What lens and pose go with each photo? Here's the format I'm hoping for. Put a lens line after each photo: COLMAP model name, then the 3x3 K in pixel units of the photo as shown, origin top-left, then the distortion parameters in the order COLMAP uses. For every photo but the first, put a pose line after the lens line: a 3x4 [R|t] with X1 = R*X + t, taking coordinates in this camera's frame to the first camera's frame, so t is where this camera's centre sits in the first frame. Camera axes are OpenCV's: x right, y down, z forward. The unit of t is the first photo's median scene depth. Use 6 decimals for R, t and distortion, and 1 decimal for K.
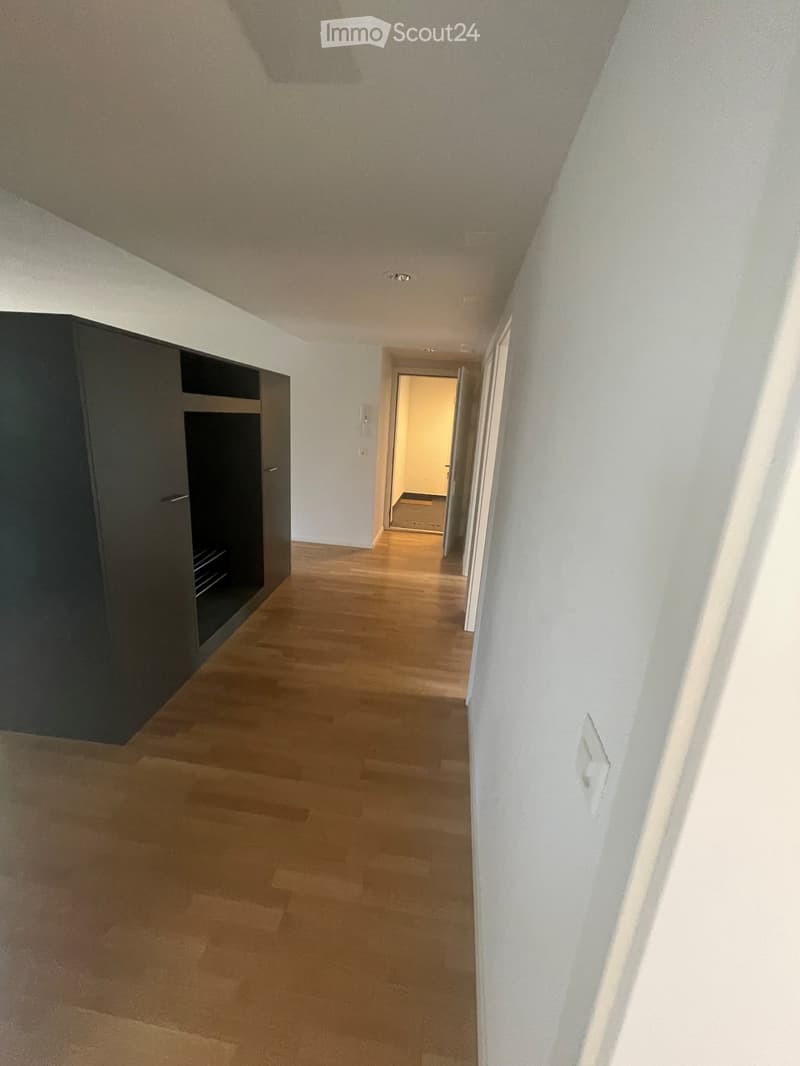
lens RADIAL K [[429.5, 0, 400.0], [0, 429.5, 533.0], [0, 0, 1]] dist [-0.015948, 0.000095]
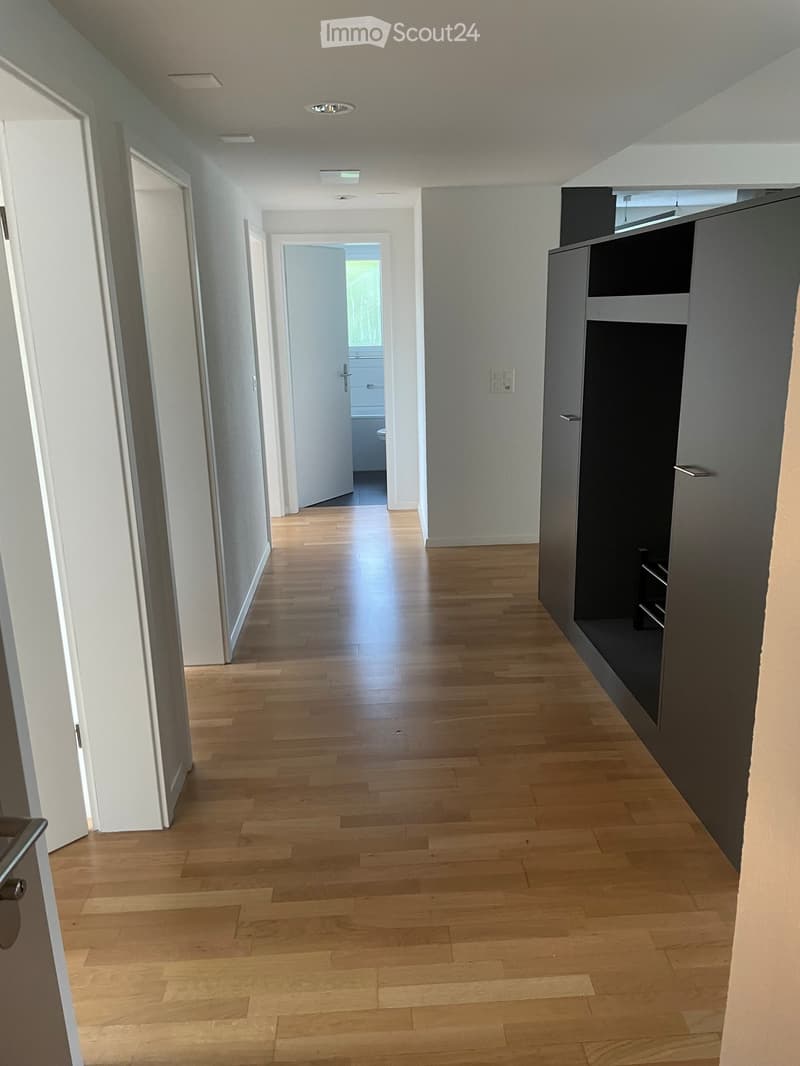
lens RADIAL K [[799.5, 0, 406.2], [0, 799.5, 527.5], [0, 0, 1]] dist [0.095176, -0.145352]
pose [[-0.980884, 0.007098, -0.194466, 0.105137], [-0.092326, 0.862722, 0.497178, -0.518567], [0.171299, 0.505628, -0.845575, 1.874295]]
